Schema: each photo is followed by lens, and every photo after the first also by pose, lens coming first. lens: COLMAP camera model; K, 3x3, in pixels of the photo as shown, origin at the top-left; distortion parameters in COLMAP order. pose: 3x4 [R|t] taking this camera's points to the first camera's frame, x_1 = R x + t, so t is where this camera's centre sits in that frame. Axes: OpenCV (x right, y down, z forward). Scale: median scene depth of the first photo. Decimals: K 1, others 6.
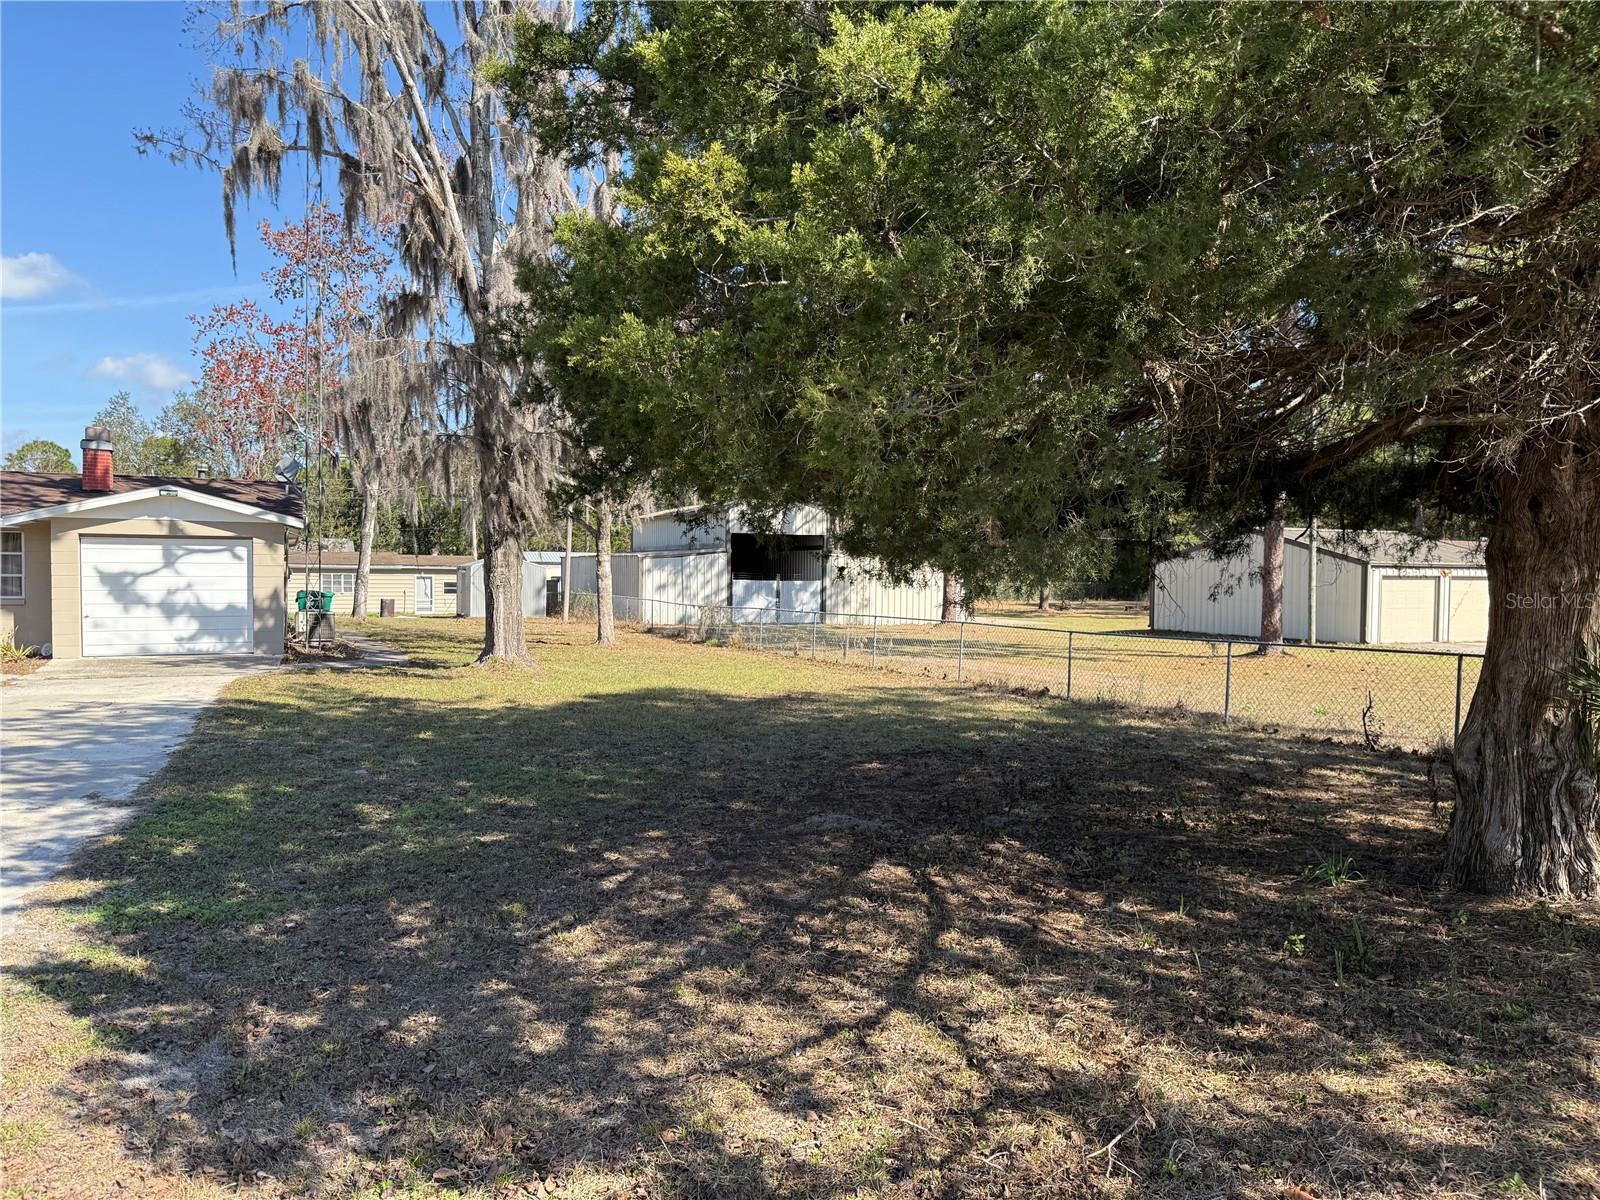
lens RADIAL K [[1127.6, 0, 800.3], [0, 1127.6, 600.8], [0, 0, 1]] dist [0.021591, -0.023738]
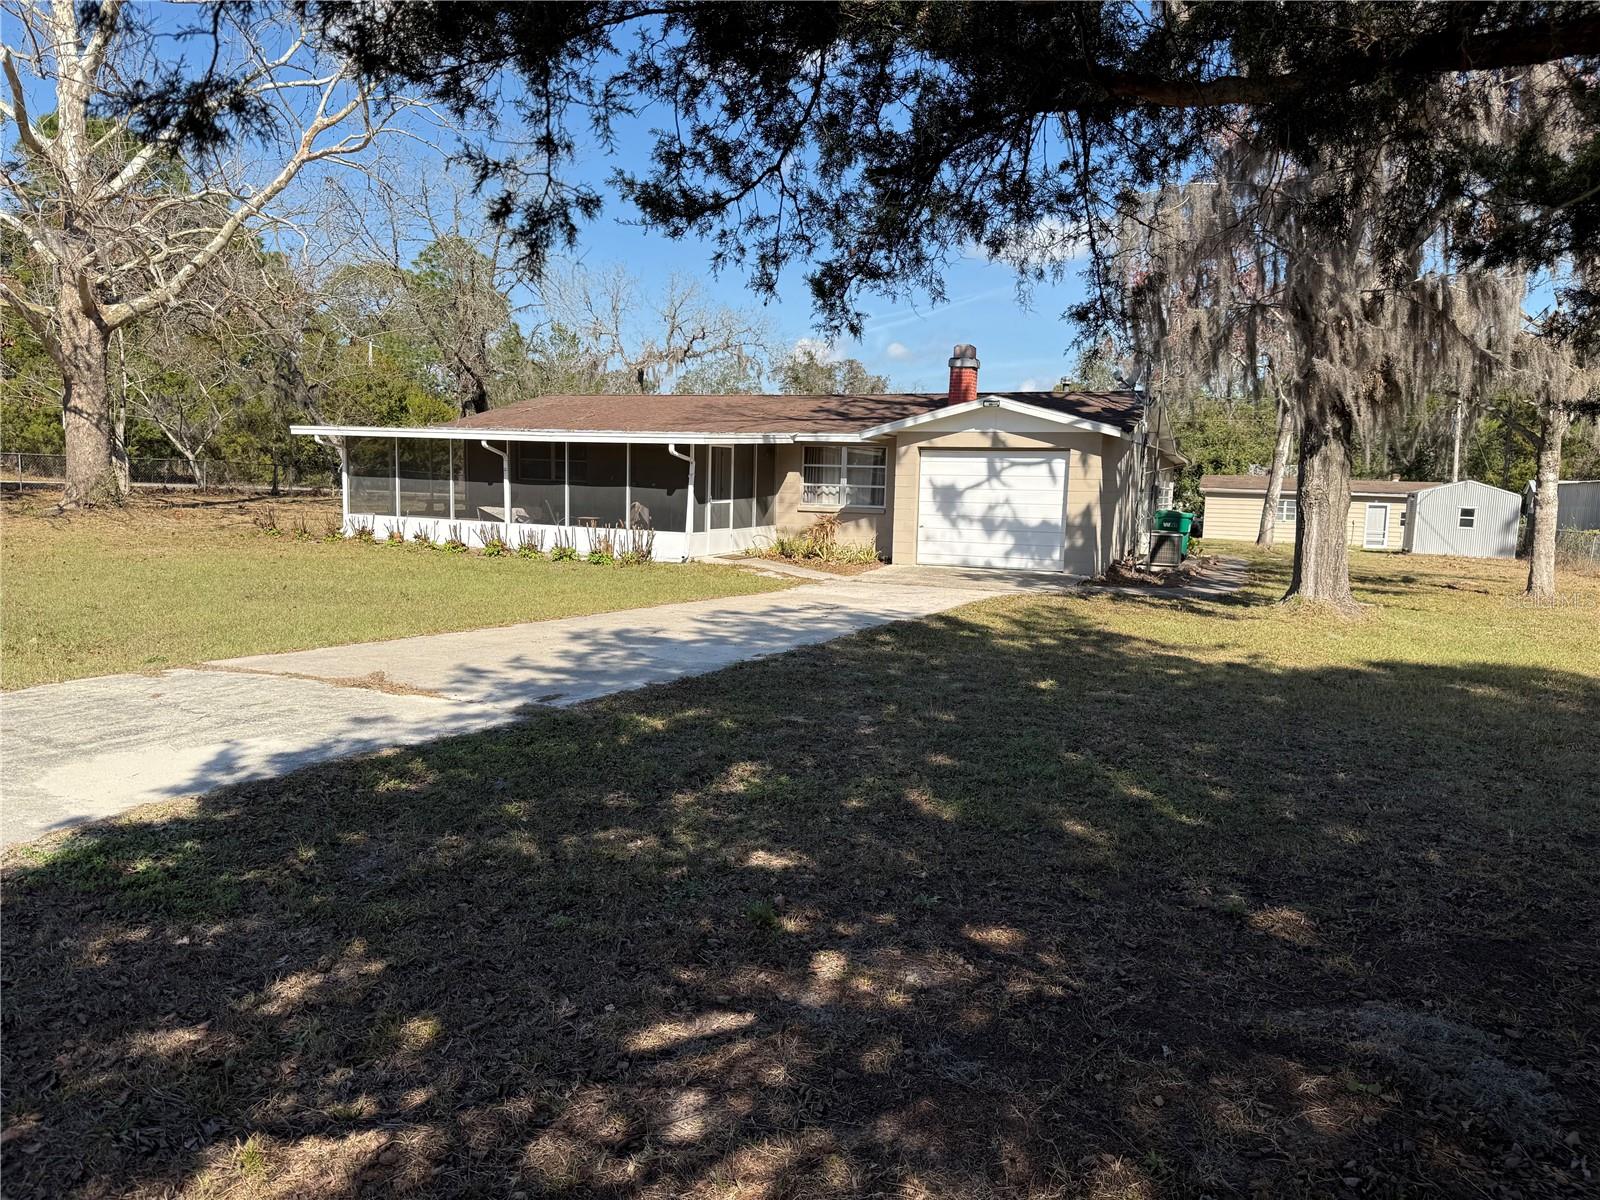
lens RADIAL K [[1127.6, 0, 799.0], [0, 1127.6, 607.2], [0, 0, 1]] dist [0.021591, -0.023738]
pose [[0.662859, 0.086219, -0.743764, 0.068671], [-0.038254, 0.995950, 0.081360, 0.006406], [0.747767, -0.025479, 0.663473, 0.221064]]
